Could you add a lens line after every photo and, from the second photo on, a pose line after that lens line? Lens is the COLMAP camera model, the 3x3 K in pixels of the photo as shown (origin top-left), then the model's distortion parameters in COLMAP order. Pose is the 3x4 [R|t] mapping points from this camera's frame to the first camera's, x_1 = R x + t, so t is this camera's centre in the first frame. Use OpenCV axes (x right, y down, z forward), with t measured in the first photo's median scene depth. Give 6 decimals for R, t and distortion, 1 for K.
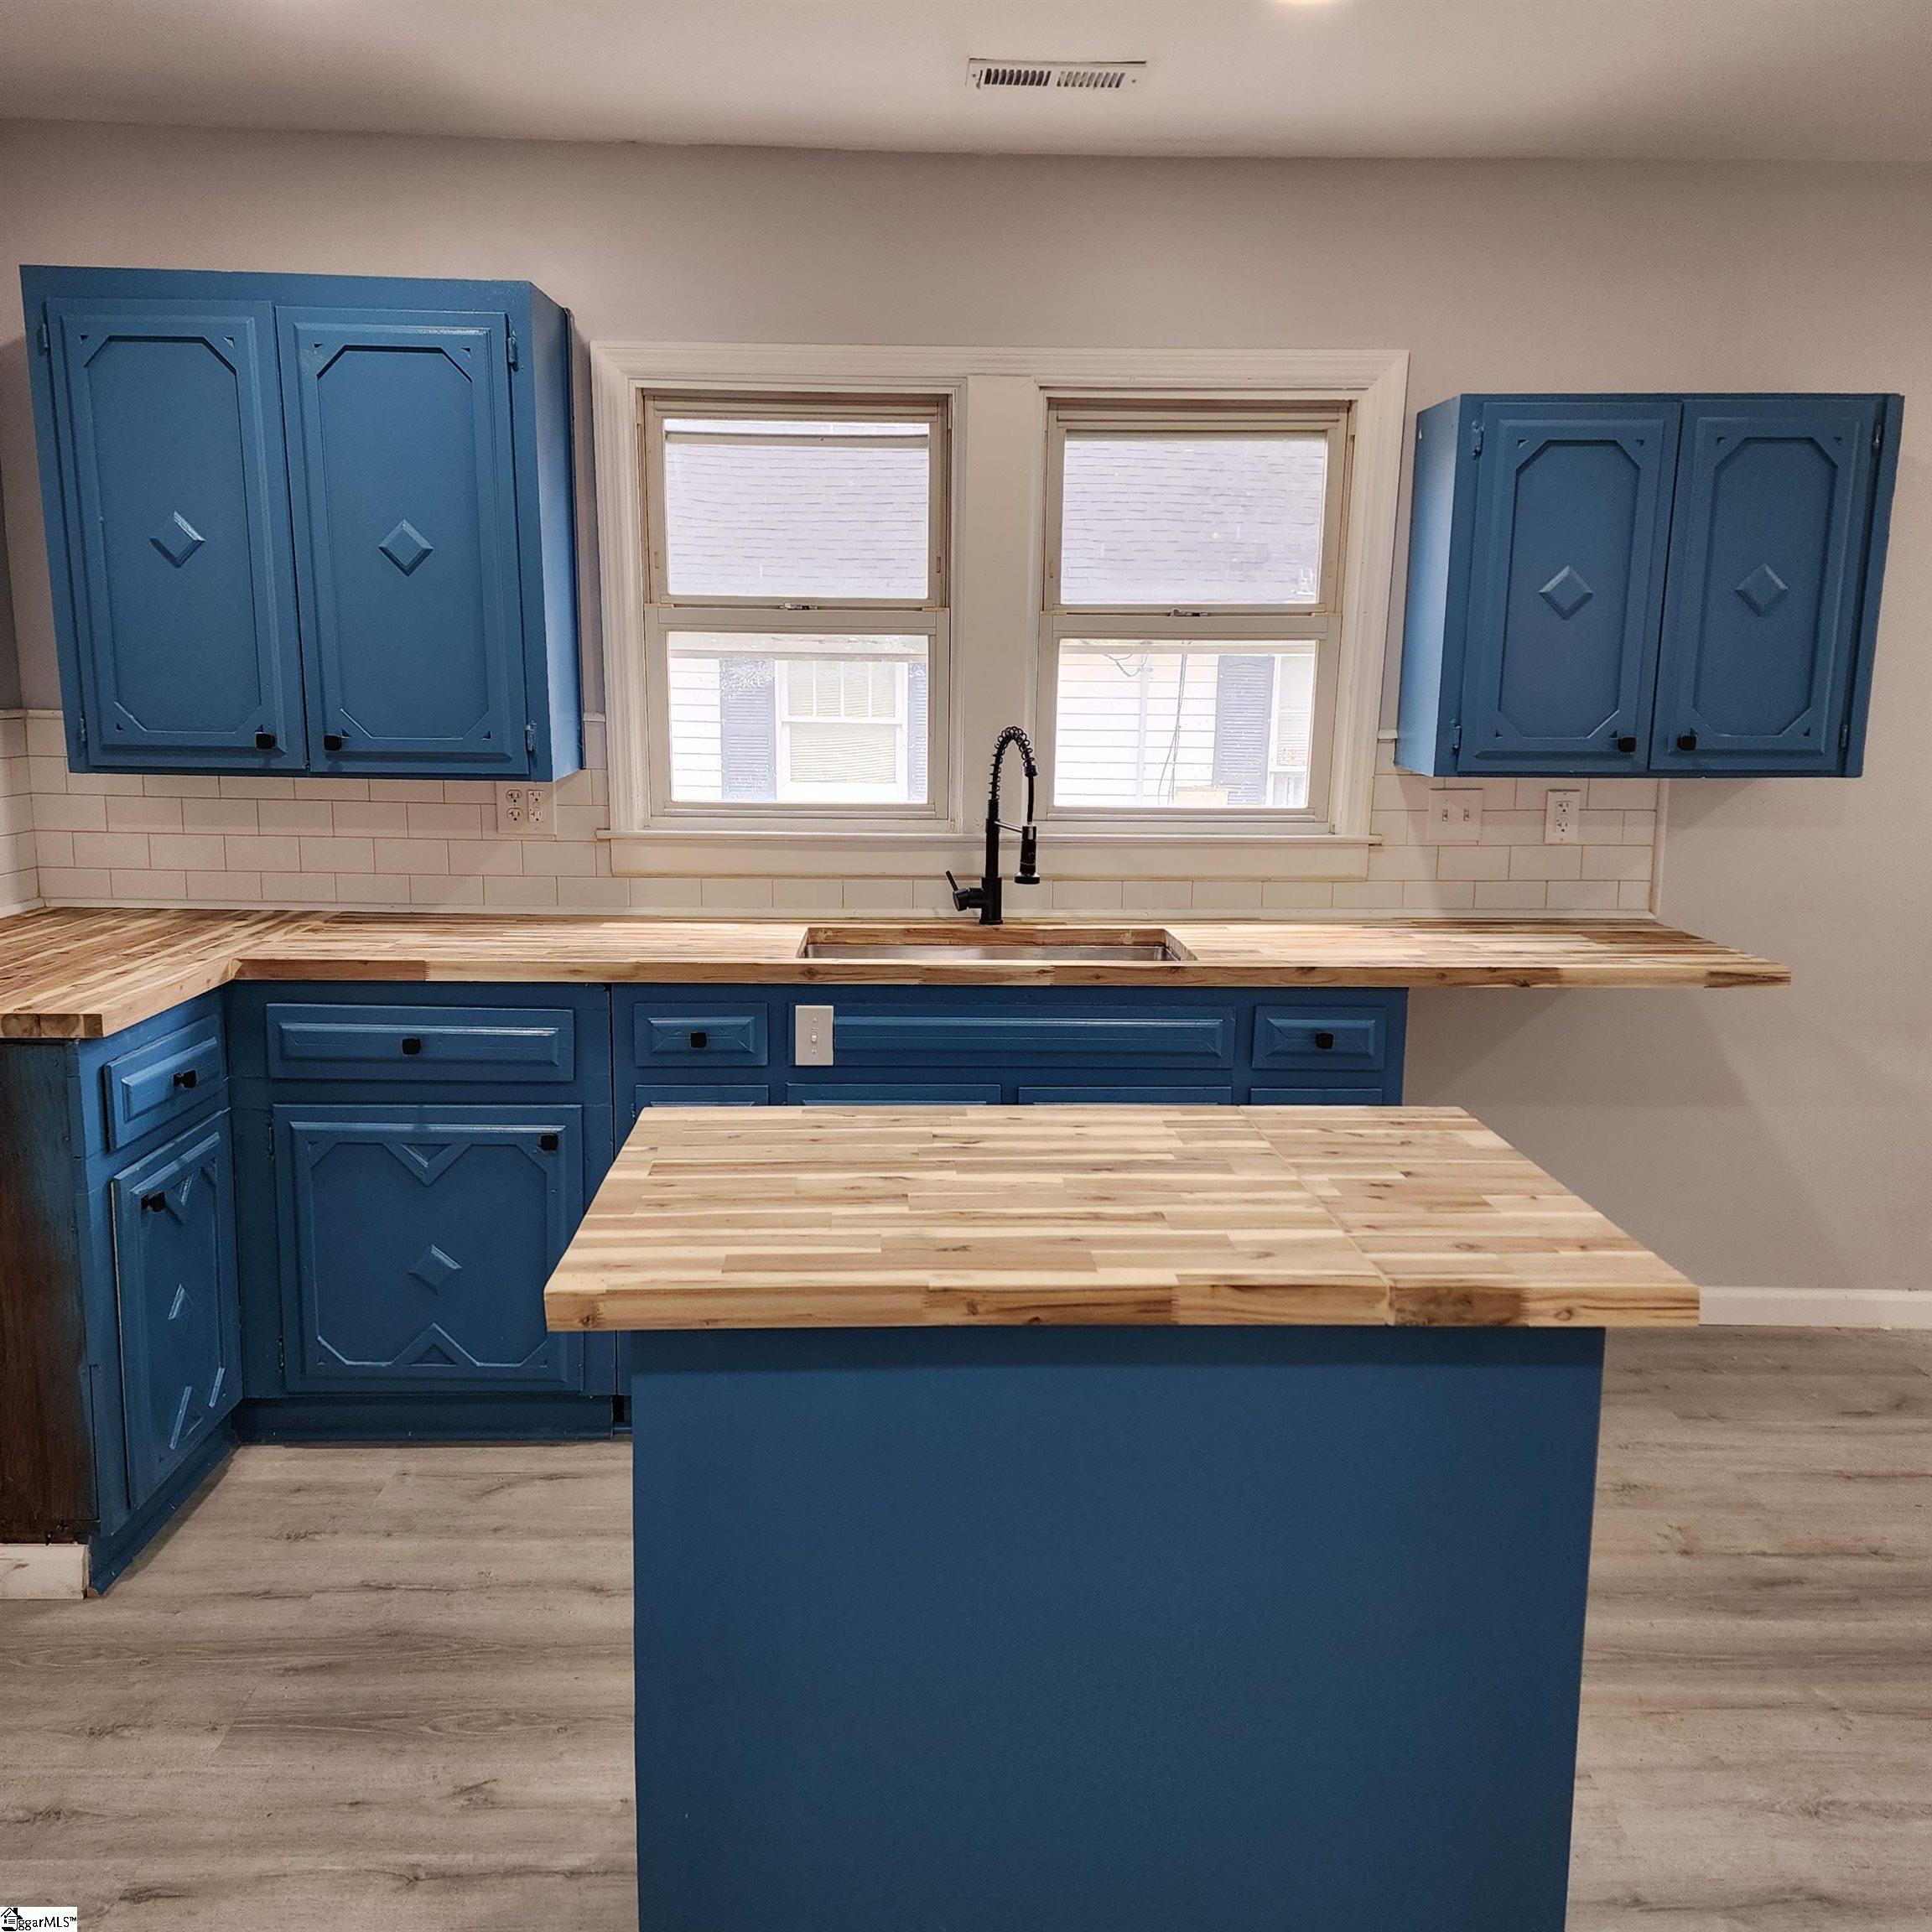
lens RADIAL K [[1702.1, 0, 966.0], [0, 1702.1, 966.0], [0, 0, 1]] dist [0.054884, -0.039743]
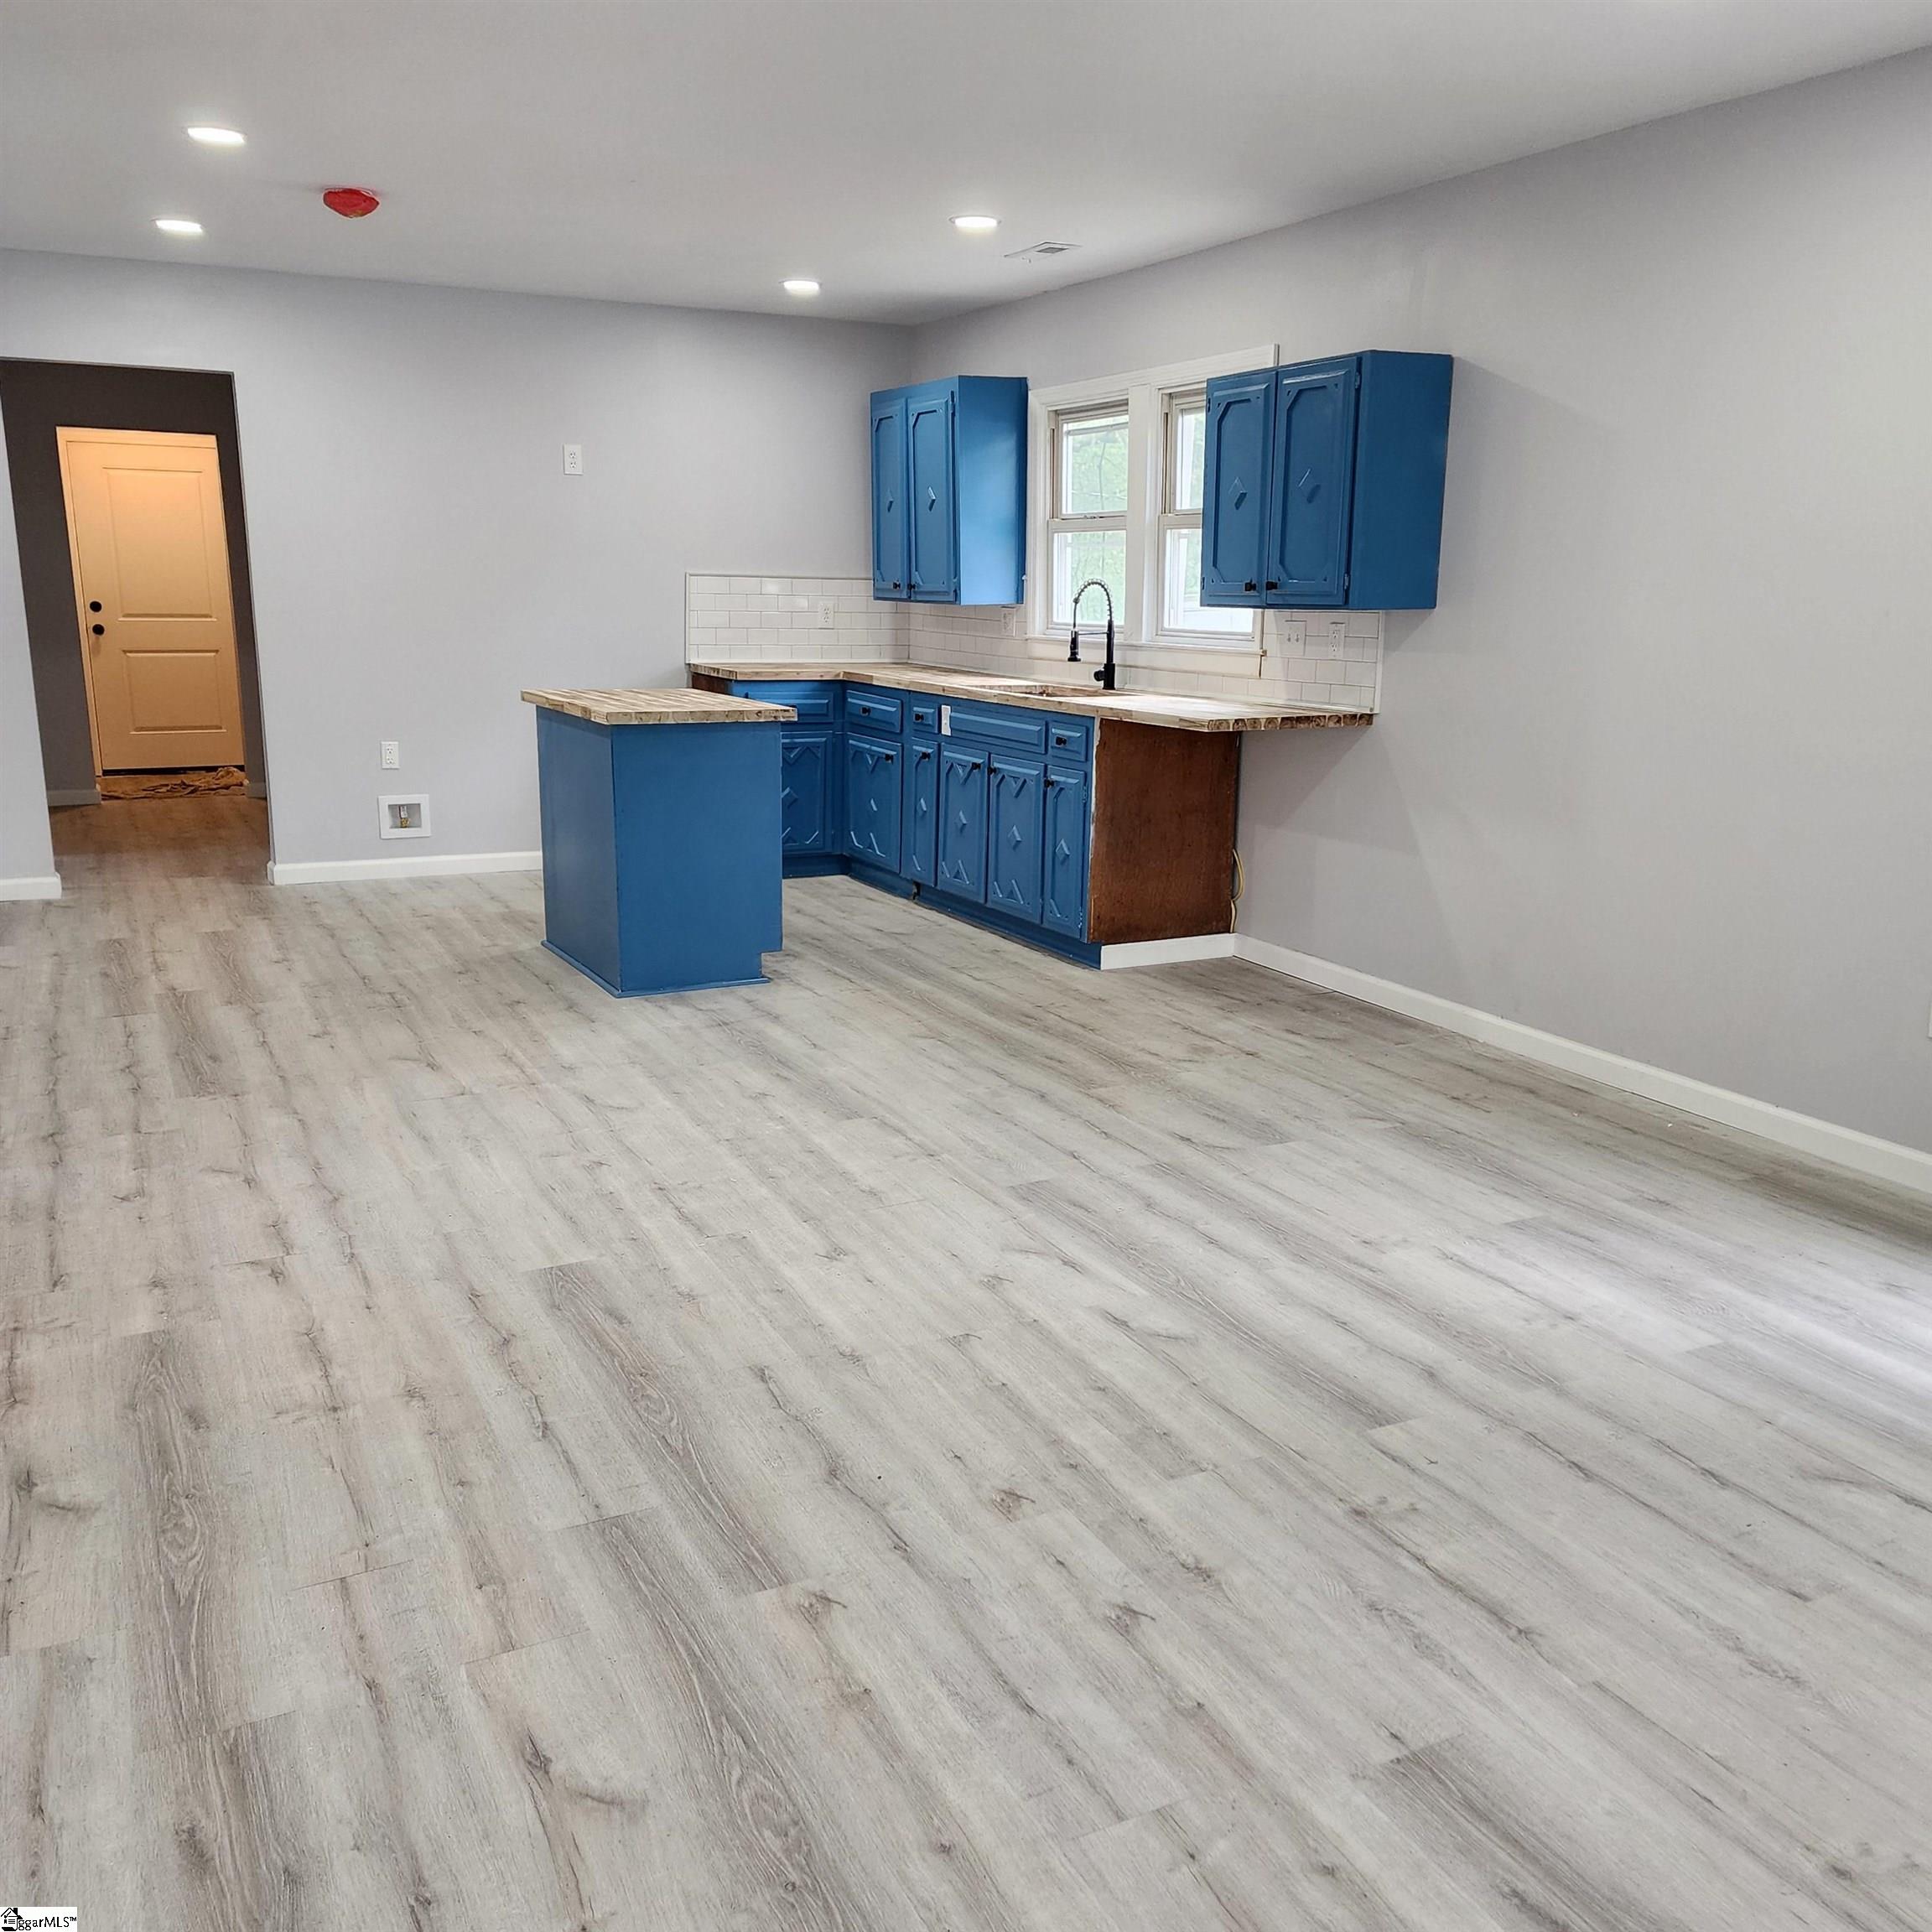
lens RADIAL K [[1763.2, 0, 966.0], [0, 1763.2, 966.0], [0, 0, 1]] dist [0.093055, -0.002863]
pose [[0.430408, 0.188027, -0.882834, 1.798441], [-0.158537, 0.978606, 0.131133, 0.043461], [0.888603, 0.083521, 0.451009, 0.032030]]
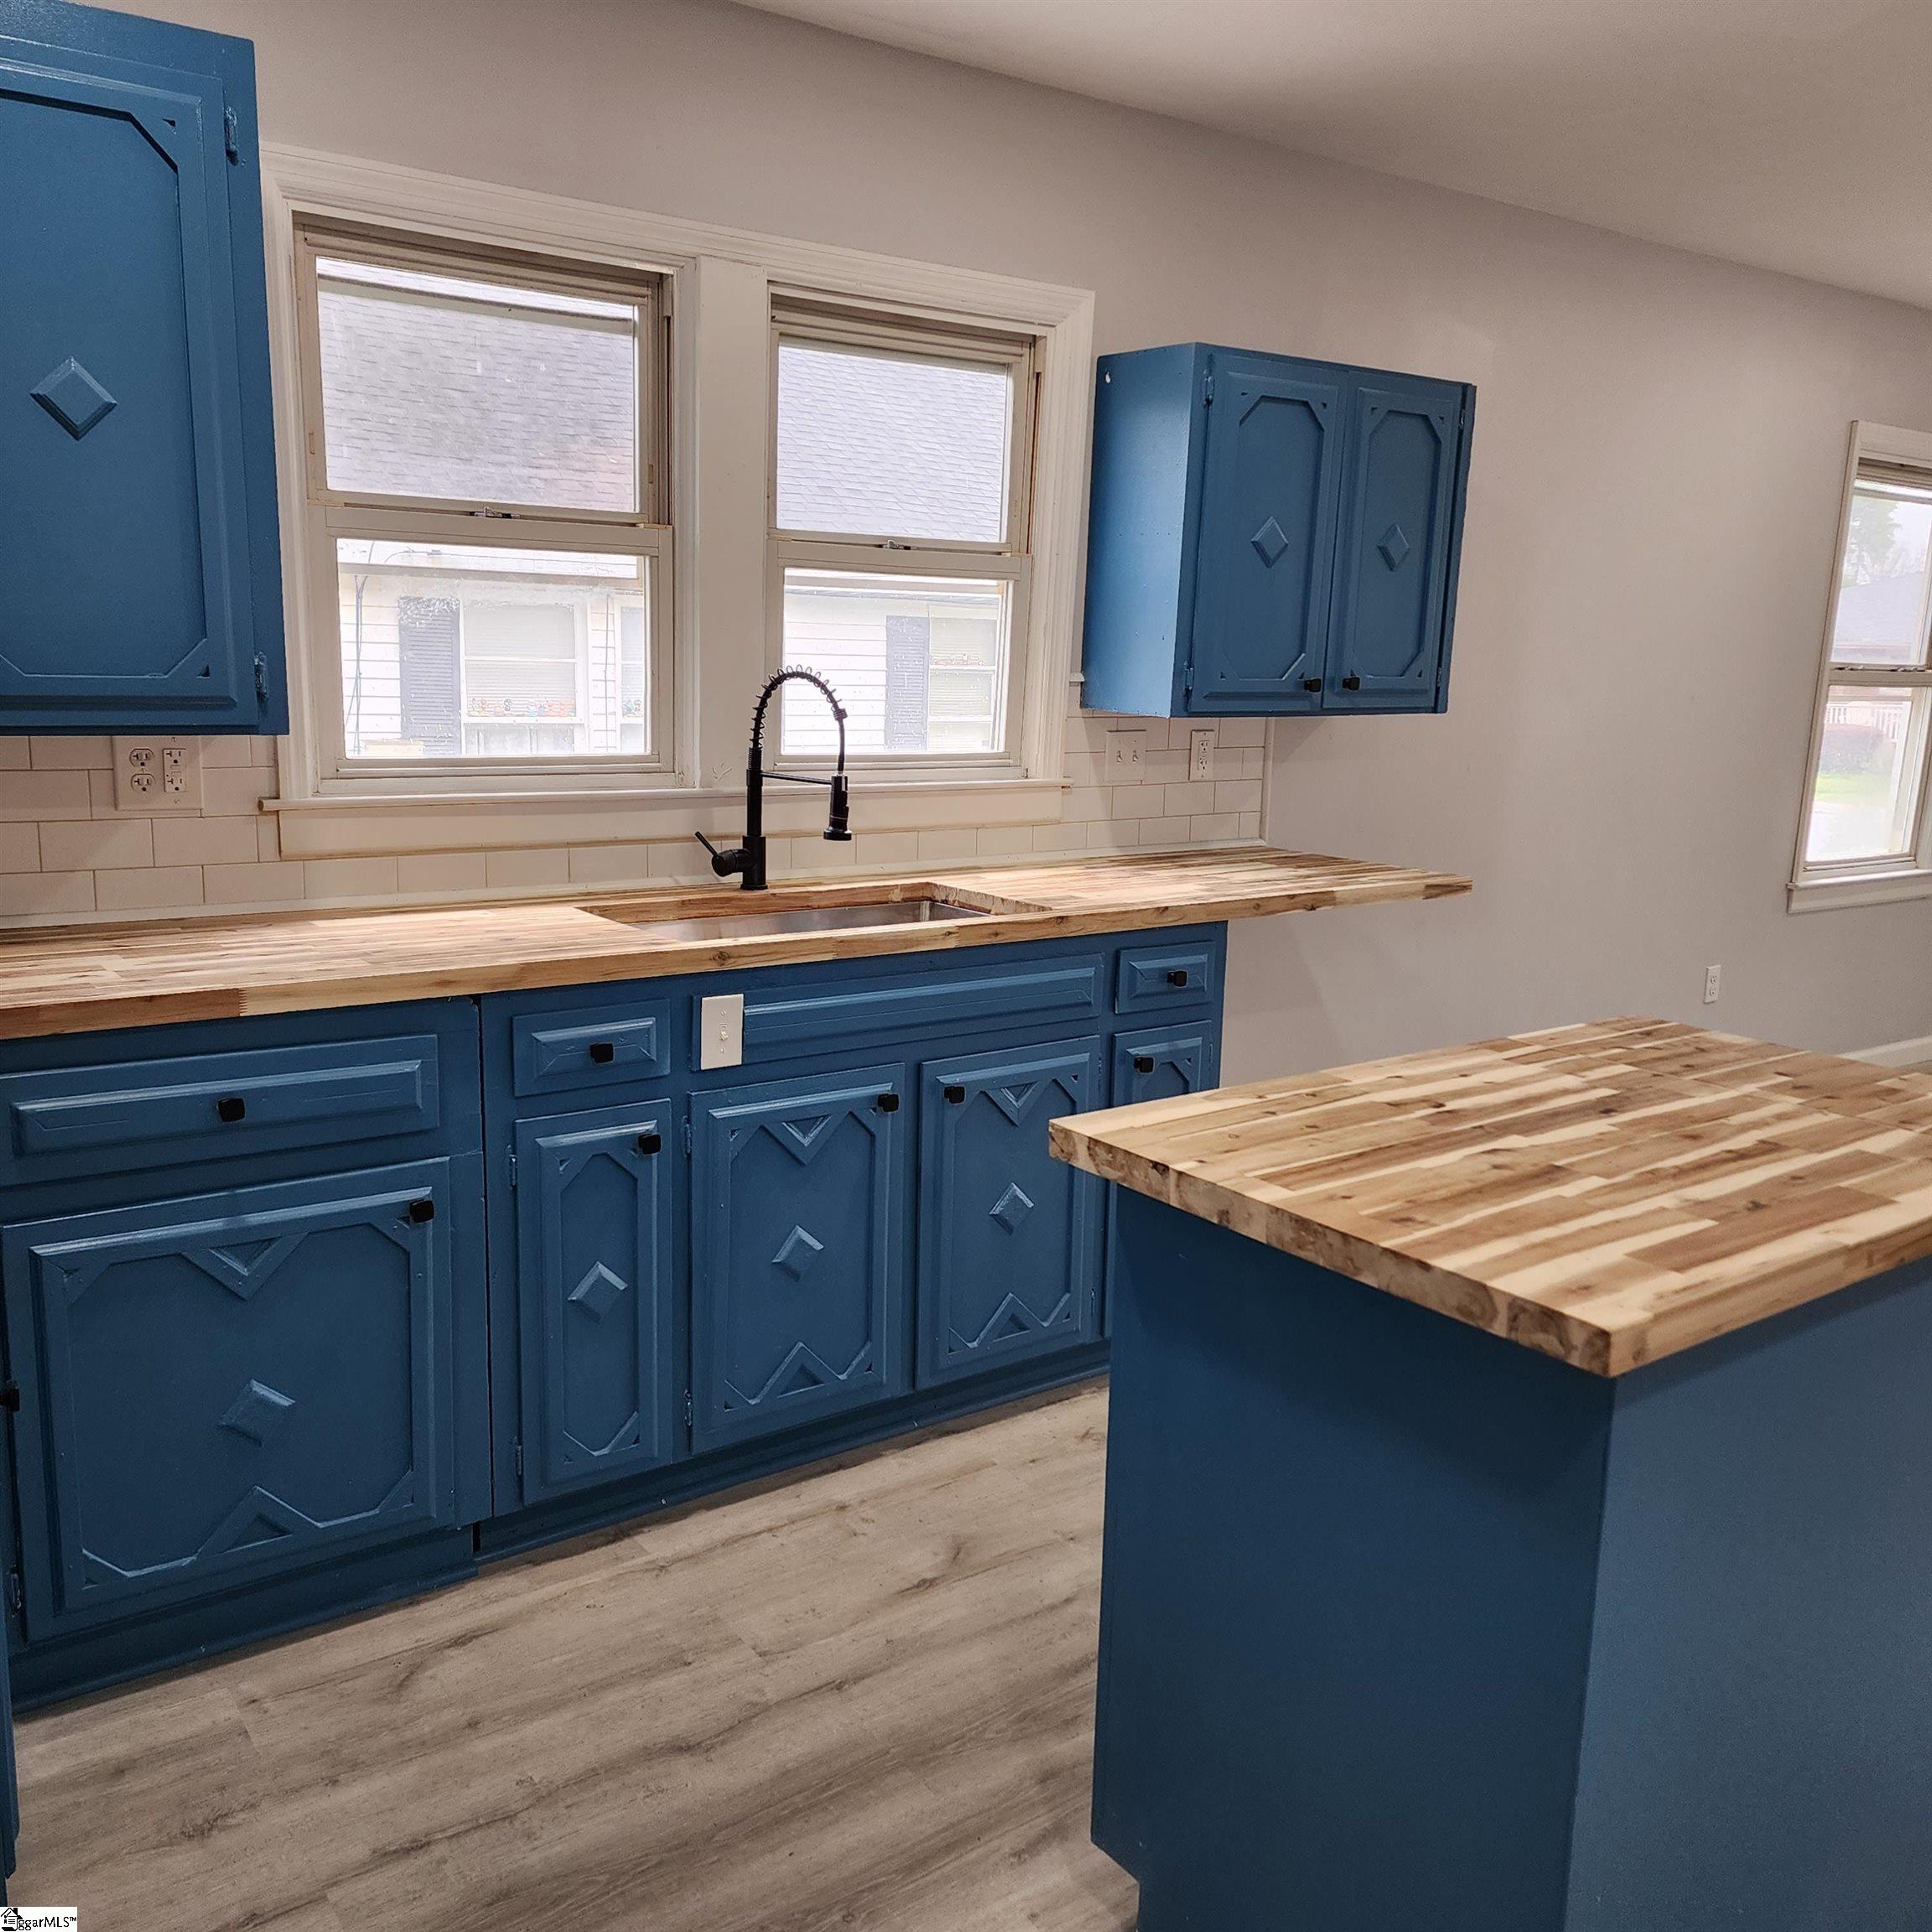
lens RADIAL K [[1702.1, 0, 966.0], [0, 1702.1, 966.0], [0, 0, 1]] dist [0.054884, -0.039743]
pose [[0.828920, -0.092737, 0.551626, -0.413937], [0.077809, 0.995690, 0.050468, -0.022444], [-0.553929, 0.001087, 0.832563, 0.212795]]
